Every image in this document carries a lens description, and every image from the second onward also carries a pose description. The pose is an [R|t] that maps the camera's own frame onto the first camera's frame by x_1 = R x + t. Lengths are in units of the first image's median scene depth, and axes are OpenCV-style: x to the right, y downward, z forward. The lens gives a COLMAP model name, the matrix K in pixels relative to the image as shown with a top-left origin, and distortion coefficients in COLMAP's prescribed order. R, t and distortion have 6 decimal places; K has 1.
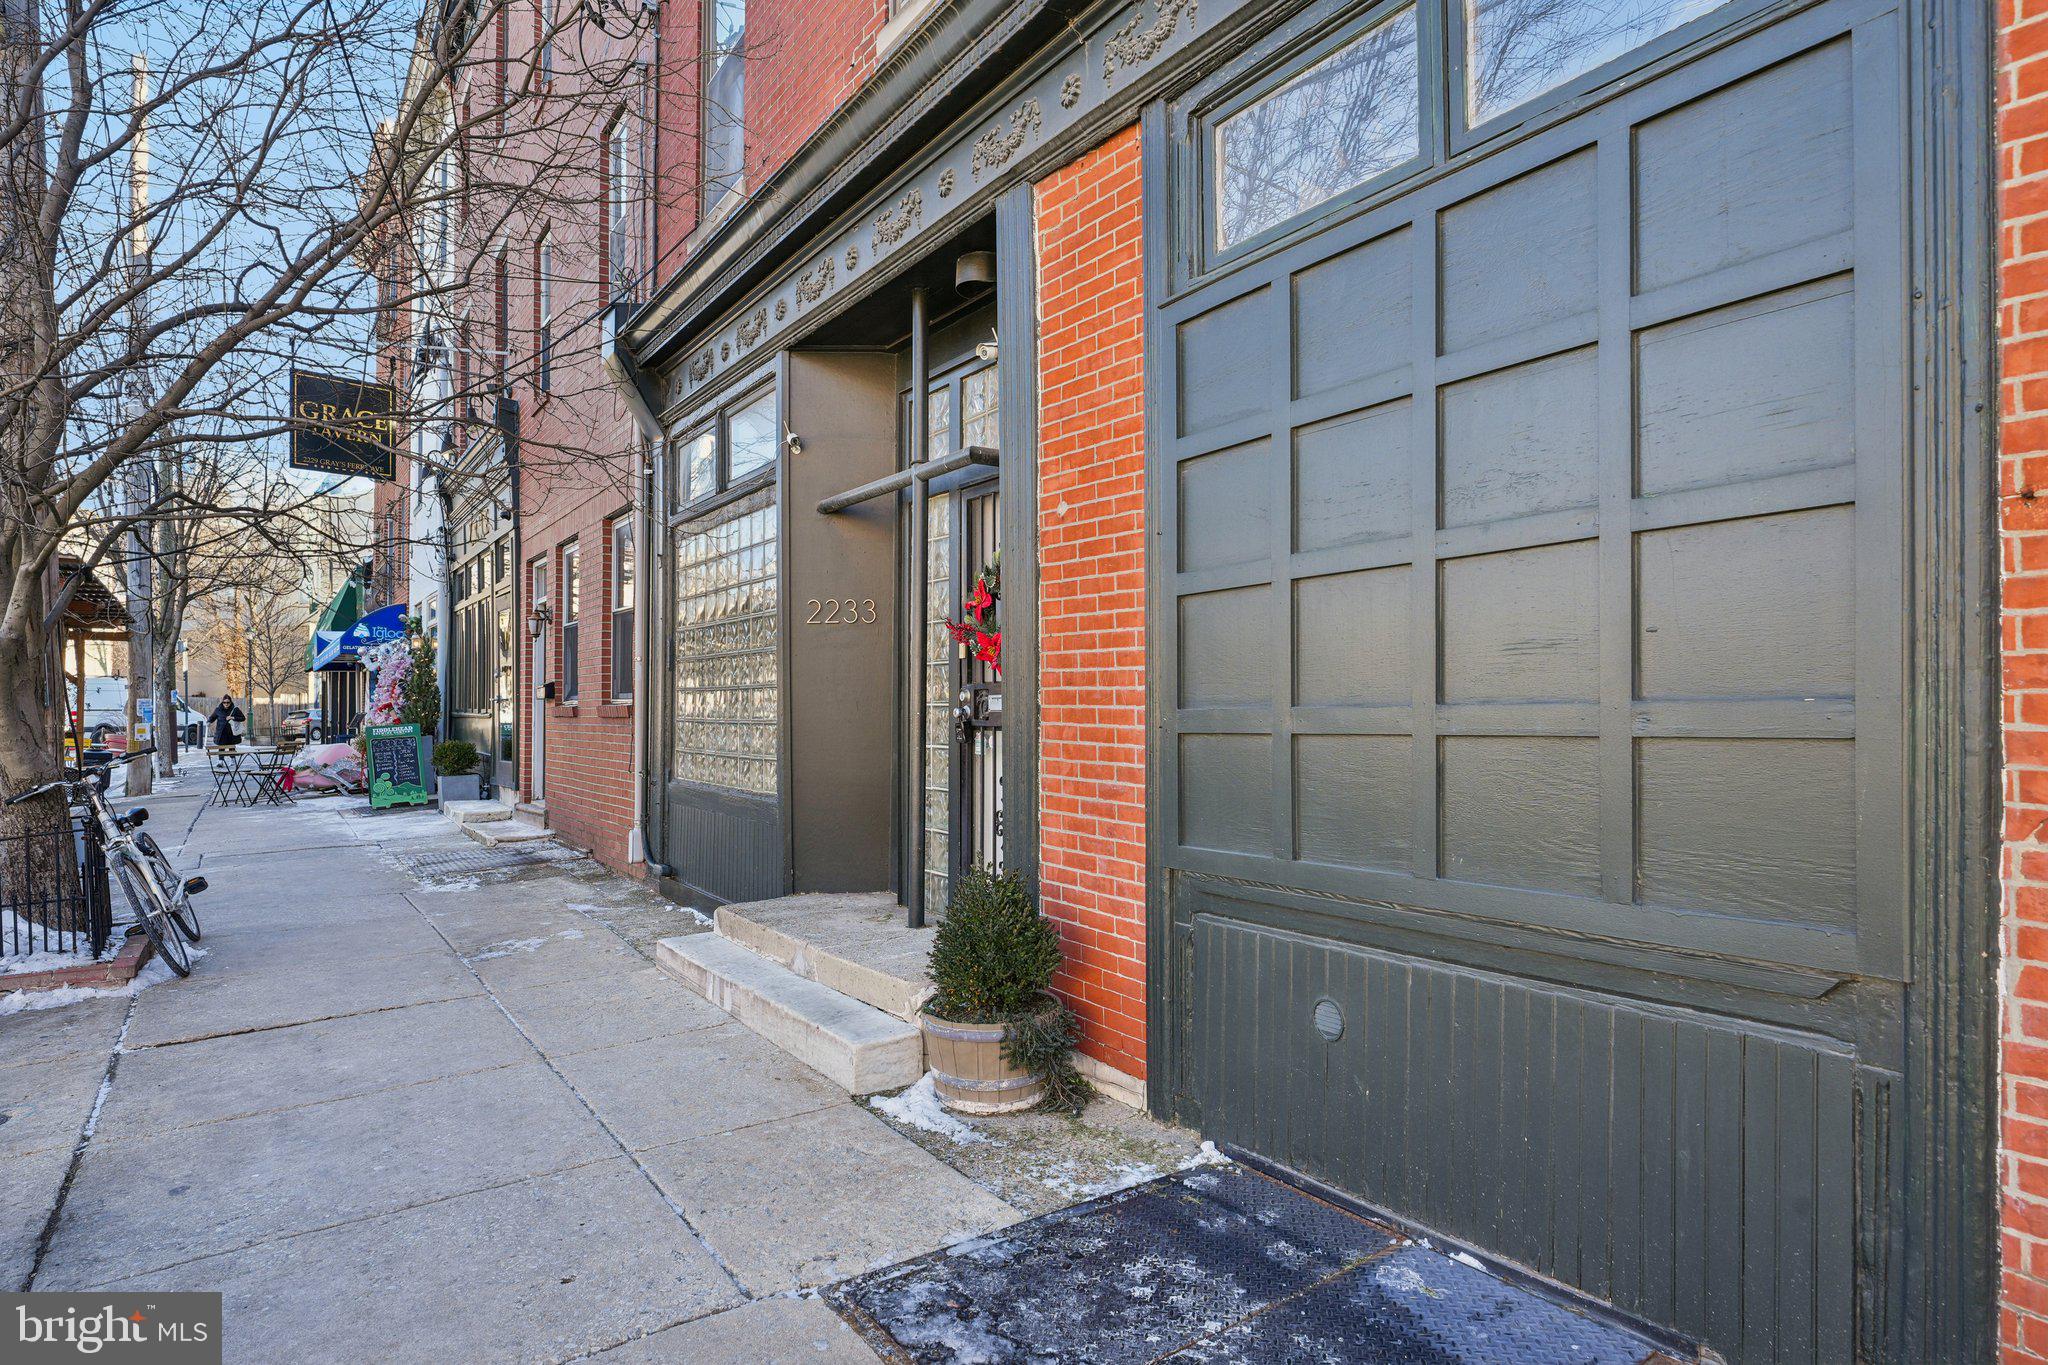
lens RADIAL K [[1204.7, 0, 1024.0], [0, 1204.7, 682.5], [0, 0, 1]] dist [0.000693, -0.000028]
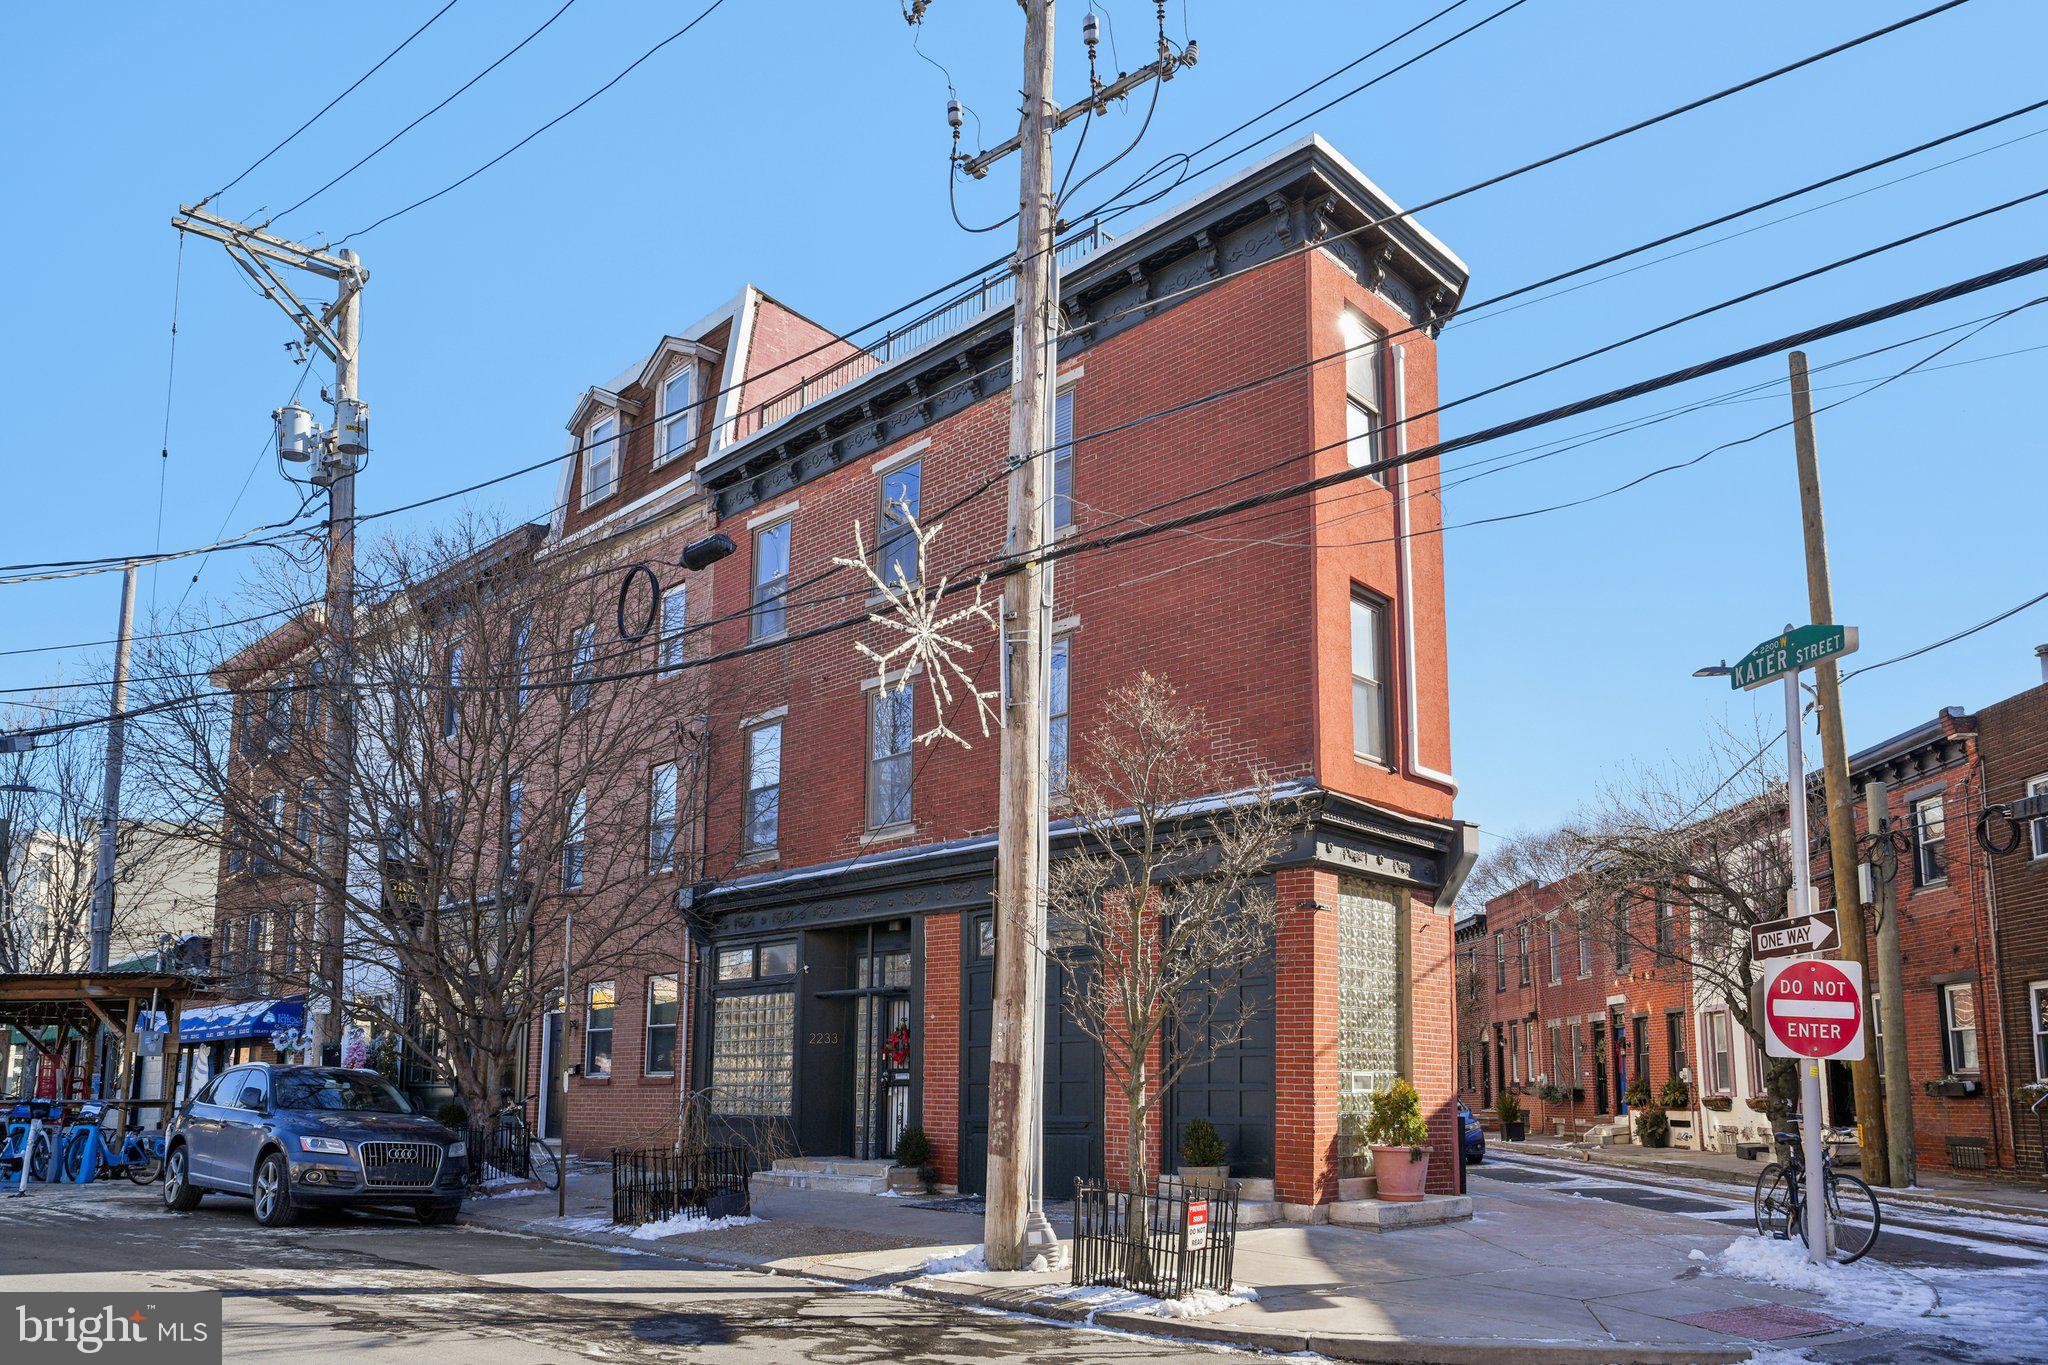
lens RADIAL K [[1433.8, 0, 1020.8], [0, 1433.8, 845.6], [0, 0, 1]] dist [-0.001453, -0.000342]
pose [[0.975960, 0.046637, 0.212901, -0.418499], [-0.013287, 0.987753, -0.155458, 0.000791], [-0.217544, 0.148892, 0.964627, -2.058550]]
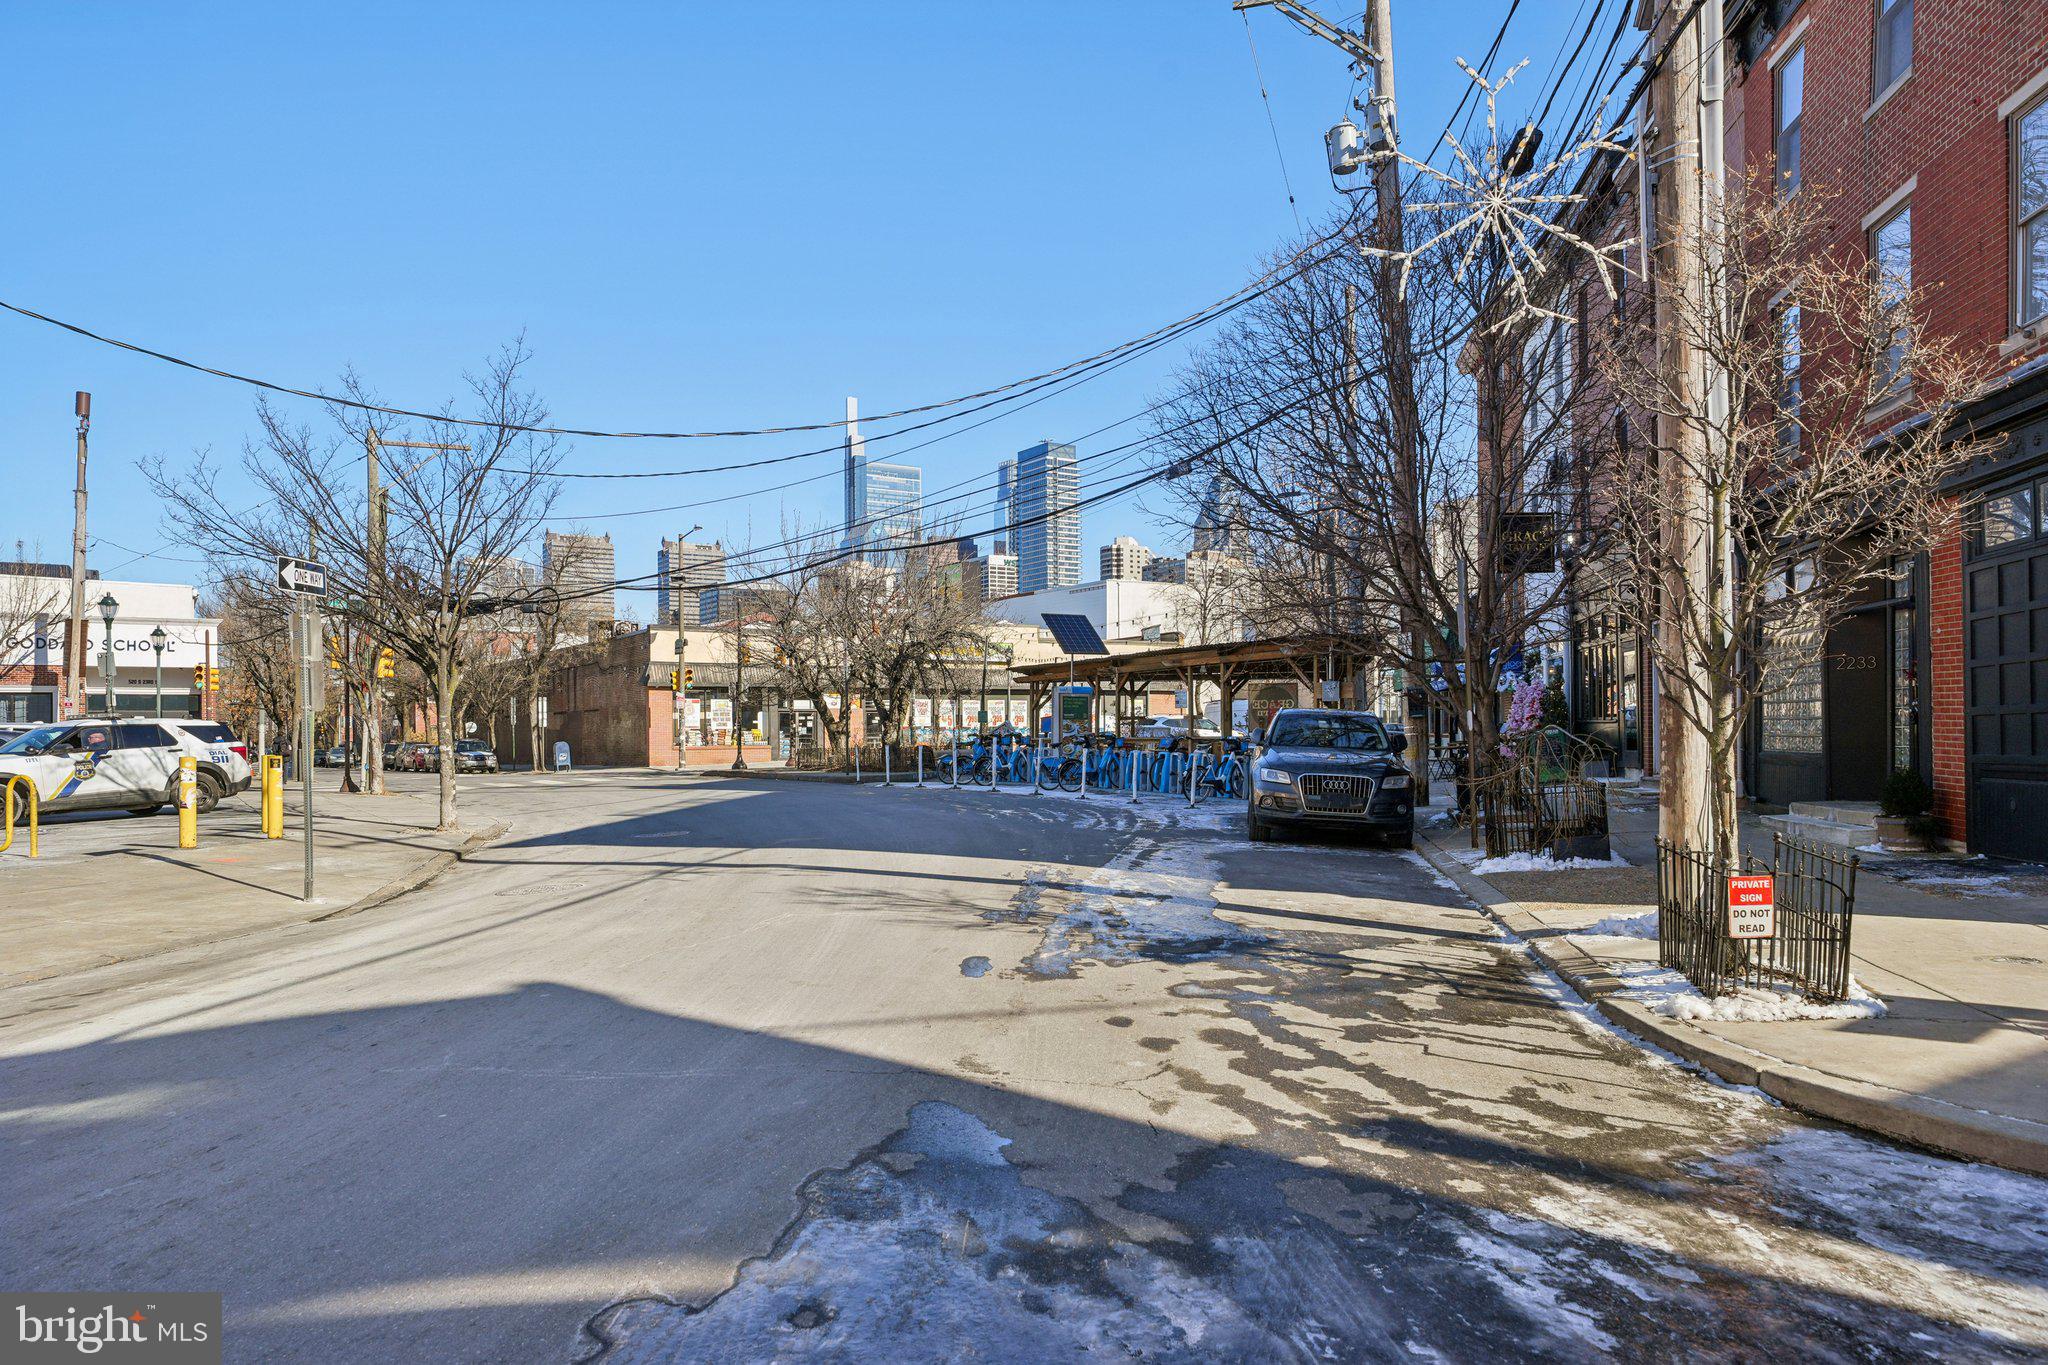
lens RADIAL K [[1364.9, 0, 1024.0], [0, 1364.9, 682.5], [0, 0, 1]] dist [-0.002807, -0.000704]
pose [[0.730700, -0.022038, -0.682343, 0.422038], [0.014714, 0.999755, -0.016533, -0.008658], [0.682540, 0.002041, 0.730845, -1.758622]]
